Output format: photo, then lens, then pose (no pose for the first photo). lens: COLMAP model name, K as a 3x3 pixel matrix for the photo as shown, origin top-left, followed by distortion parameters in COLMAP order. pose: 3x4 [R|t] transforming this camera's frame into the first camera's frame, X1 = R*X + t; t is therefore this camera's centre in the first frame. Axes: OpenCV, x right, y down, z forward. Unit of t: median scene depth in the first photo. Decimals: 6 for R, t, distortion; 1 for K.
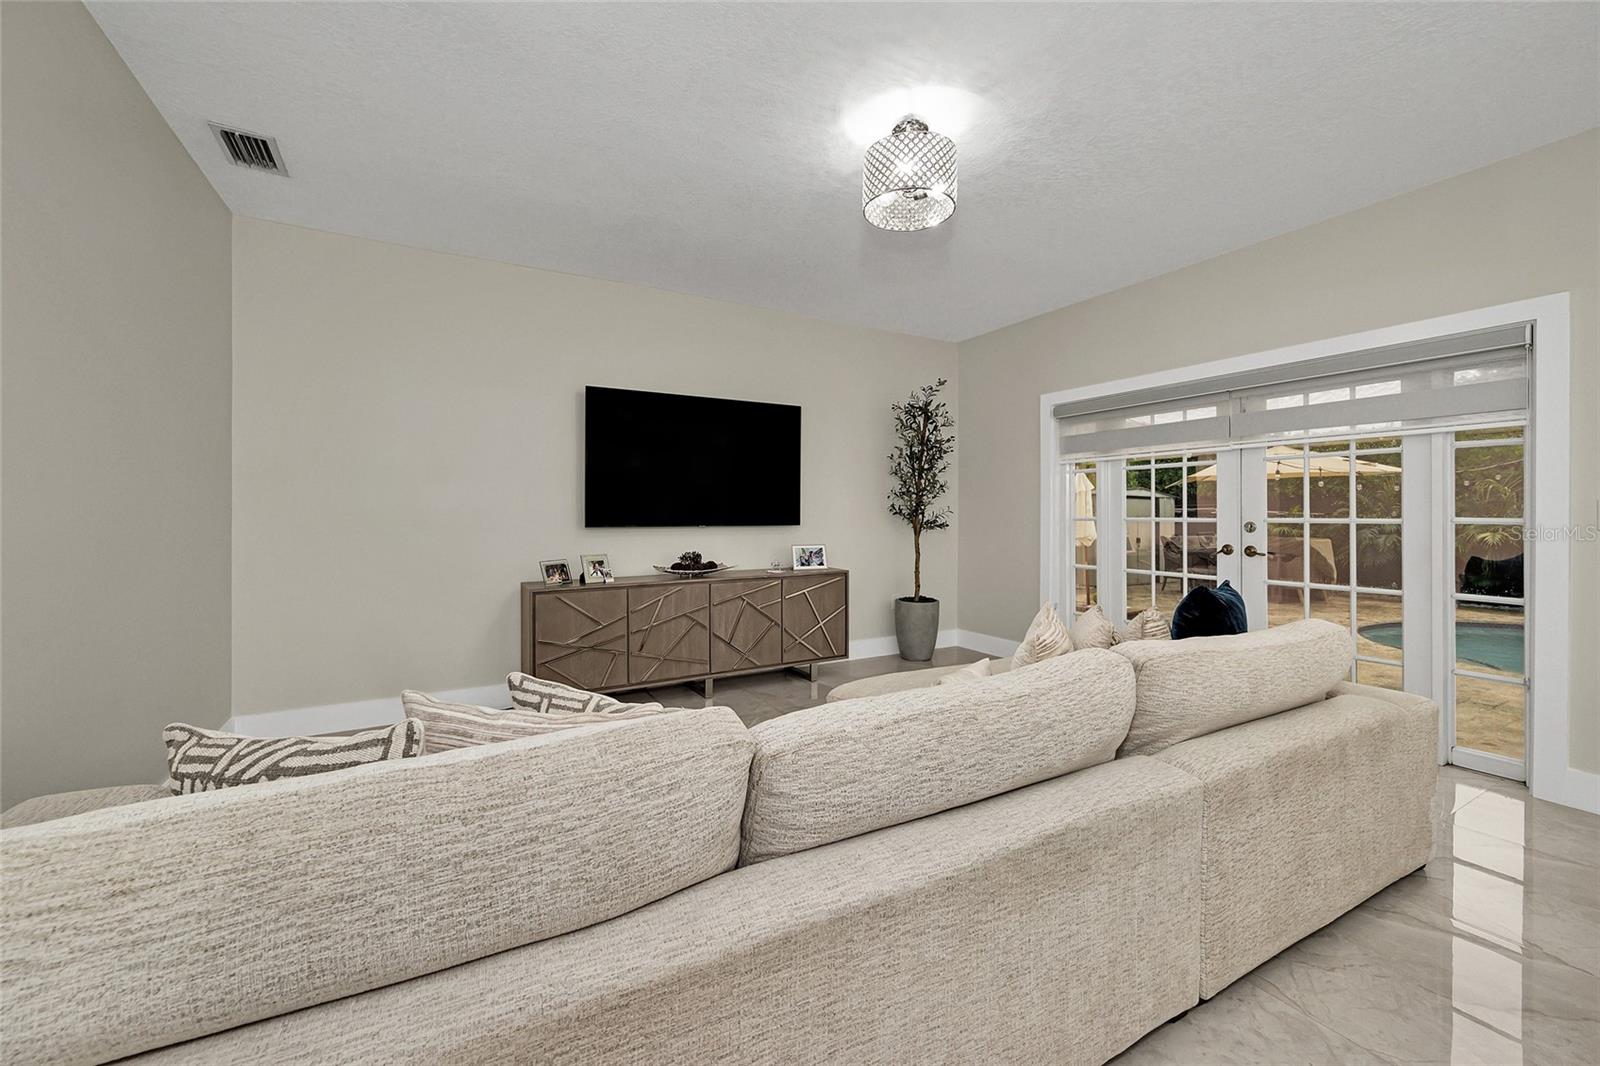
lens RADIAL K [[646.3, 0, 800.0], [0, 646.3, 533.0], [0, 0, 1]] dist [-0.003747, -0.000213]
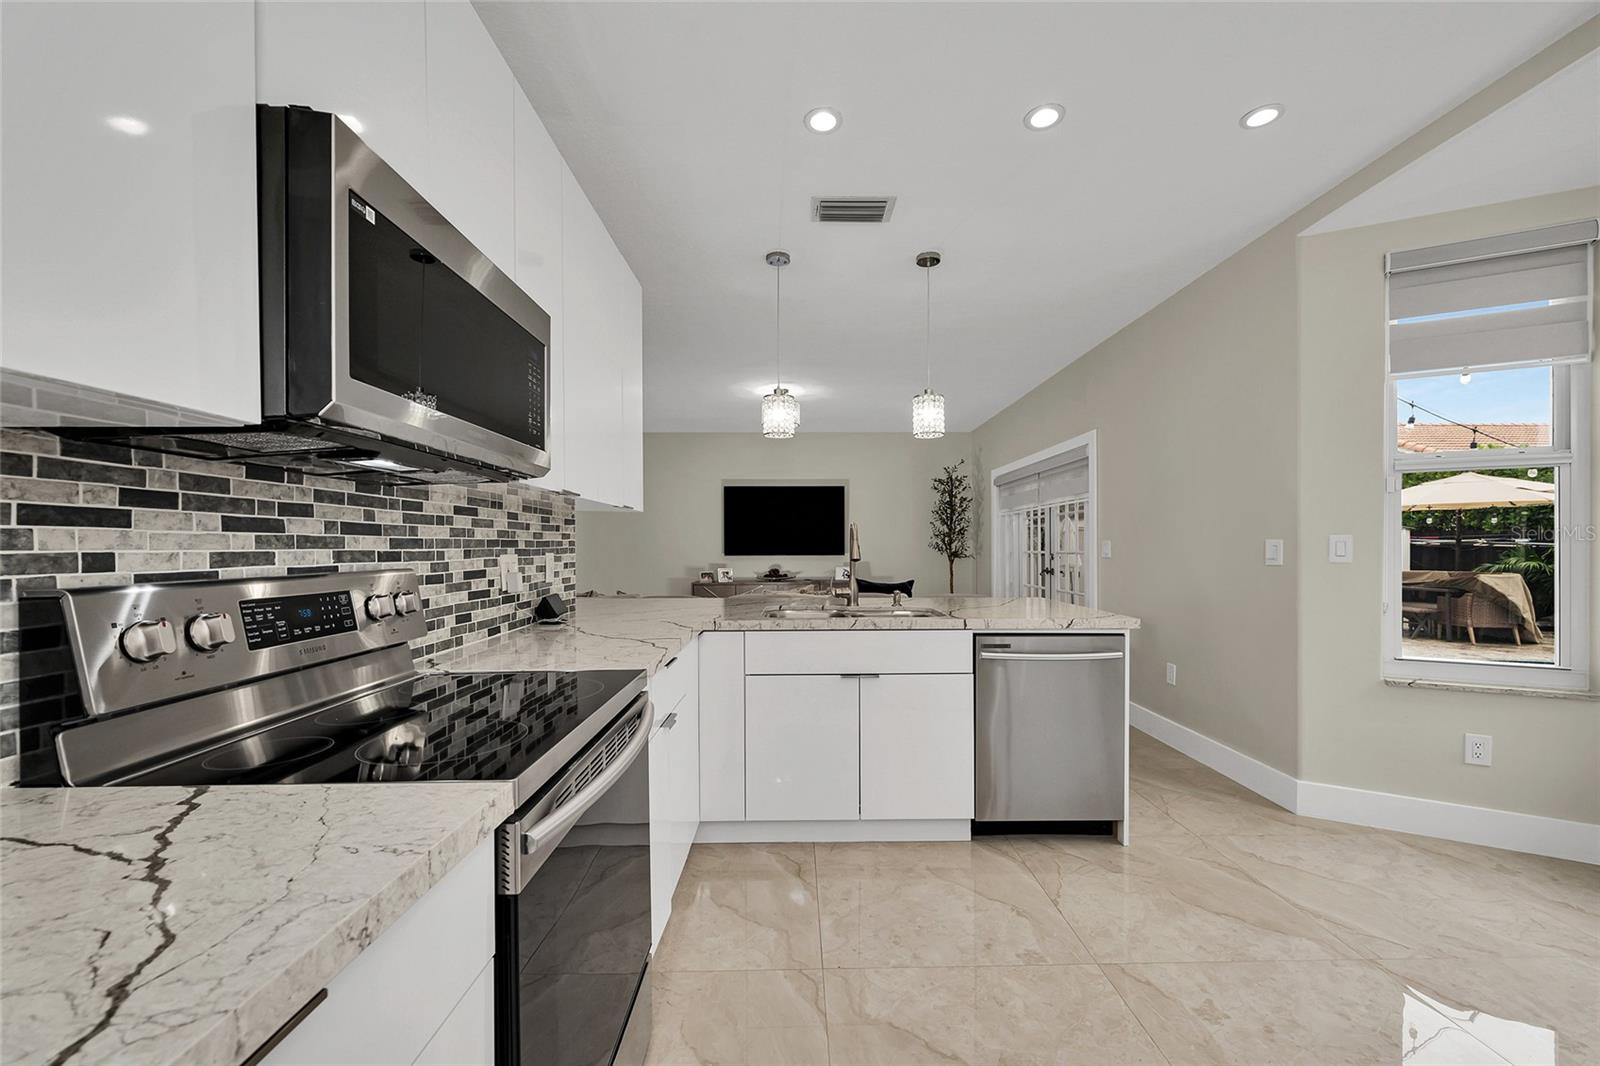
lens RADIAL K [[640.3, 0, 803.5], [0, 640.3, 551.3], [0, 0, 1]] dist [0.000962, 0.000009]
pose [[0.880948, 0.003314, -0.473202, 0.826528], [-0.008191, 0.999932, -0.008246, -0.006789], [0.473143, 0.011141, 0.880915, -0.645973]]
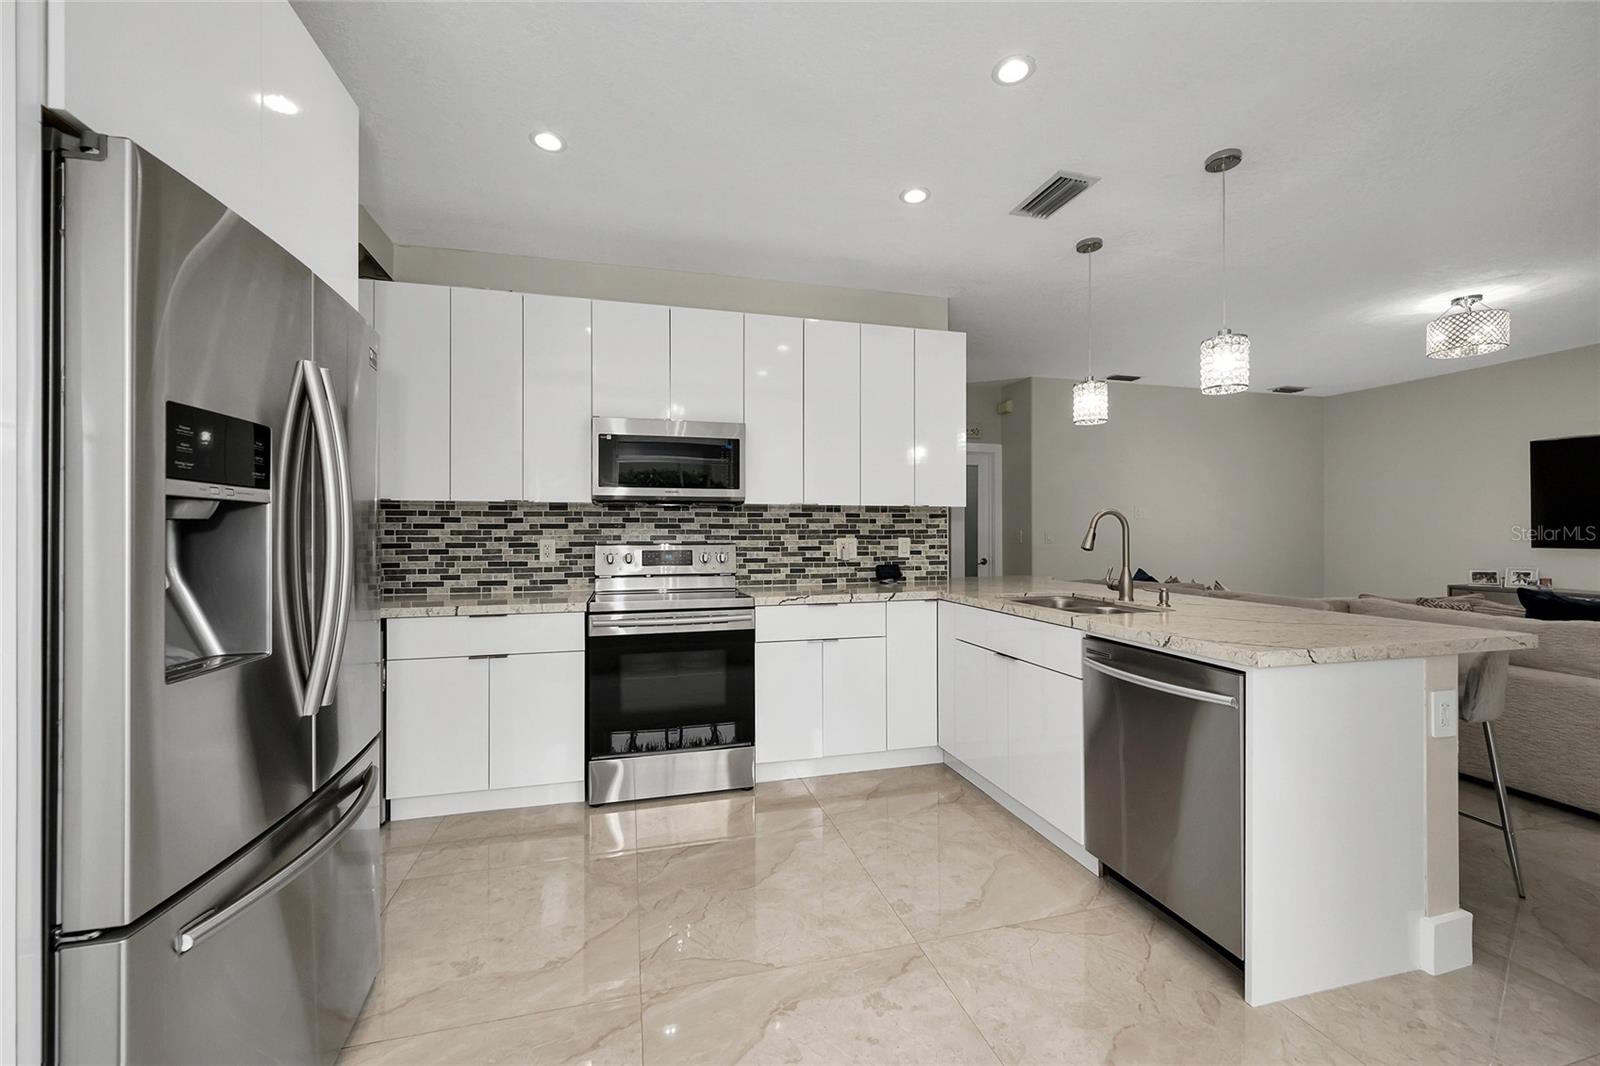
lens RADIAL K [[631.8, 0, 800.0], [0, 631.8, 533.0], [0, 0, 1]] dist [0.000123, -0.000029]
pose [[-0.240578, 0.001443, -0.970629, 1.253620], [-0.018013, 0.999820, 0.005951, -0.018303], [0.970463, 0.018916, -0.240508, -0.131796]]
